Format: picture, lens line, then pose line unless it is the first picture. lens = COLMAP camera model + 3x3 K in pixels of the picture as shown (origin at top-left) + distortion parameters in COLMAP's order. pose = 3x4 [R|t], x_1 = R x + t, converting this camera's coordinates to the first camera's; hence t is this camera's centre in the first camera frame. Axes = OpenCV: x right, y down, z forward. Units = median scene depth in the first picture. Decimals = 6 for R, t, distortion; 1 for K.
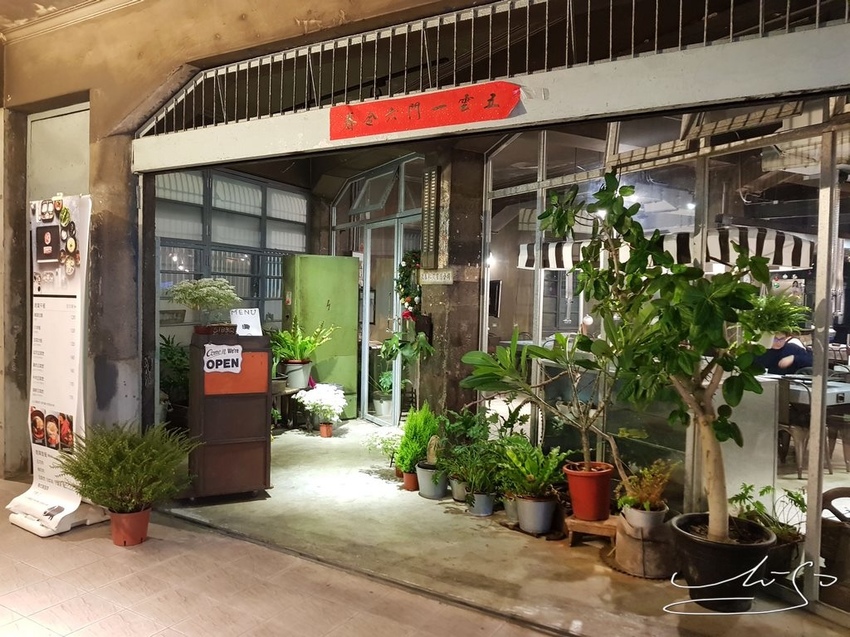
lens RADIAL K [[686.7, 0, 425.0], [0, 686.7, 318.5], [0, 0, 1]] dist [-0.038326, 0.004055]
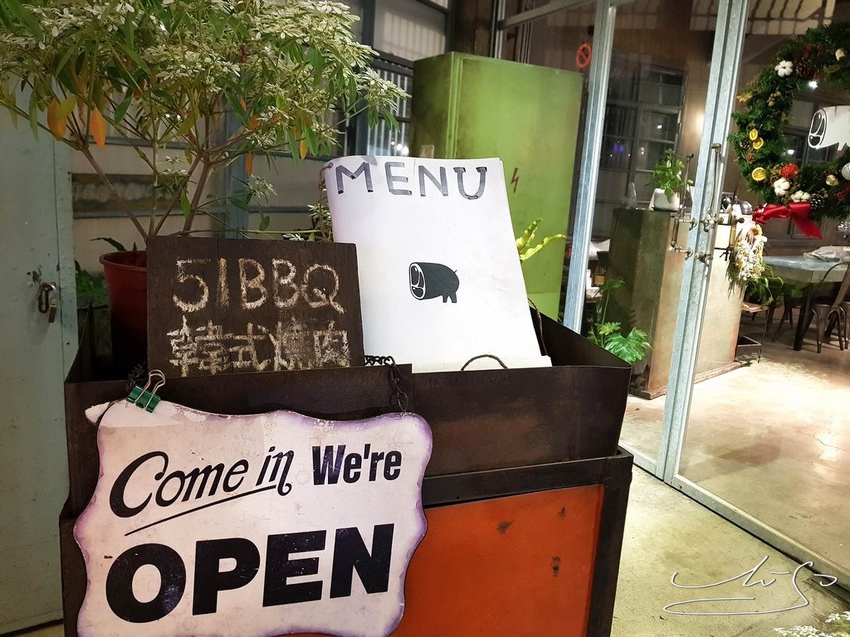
lens RADIAL K [[686.7, 0, 425.0], [0, 686.7, 318.5], [0, 0, 1]] dist [-0.038326, 0.004055]
pose [[0.995812, 0.054404, -0.073471, -0.257744], [-0.041697, 0.985482, 0.164578, -0.003197], [0.081359, -0.160825, 0.983624, 0.882149]]
